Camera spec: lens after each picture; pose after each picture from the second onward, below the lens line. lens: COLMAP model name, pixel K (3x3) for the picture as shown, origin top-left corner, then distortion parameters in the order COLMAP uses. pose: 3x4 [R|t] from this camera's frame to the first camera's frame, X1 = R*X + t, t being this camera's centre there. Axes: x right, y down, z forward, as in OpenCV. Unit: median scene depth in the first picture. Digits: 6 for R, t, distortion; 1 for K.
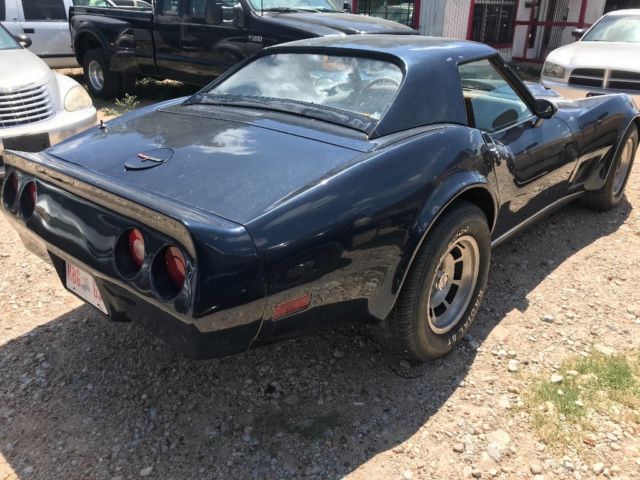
lens RADIAL K [[564.0, 0, 306.4], [0, 564.0, 239.7], [0, 0, 1]] dist [0.103610, -0.107969]
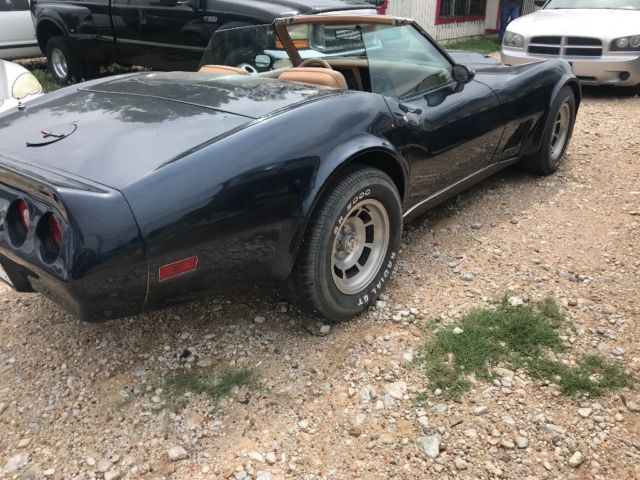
lens RADIAL K [[564.0, 0, 306.4], [0, 564.0, 239.7], [0, 0, 1]] dist [0.103610, -0.107969]
pose [[0.999095, -0.042411, 0.003089, 0.151388], [0.042306, 0.998694, 0.028646, 0.031280], [-0.004300, -0.028490, 0.999585, -0.034741]]
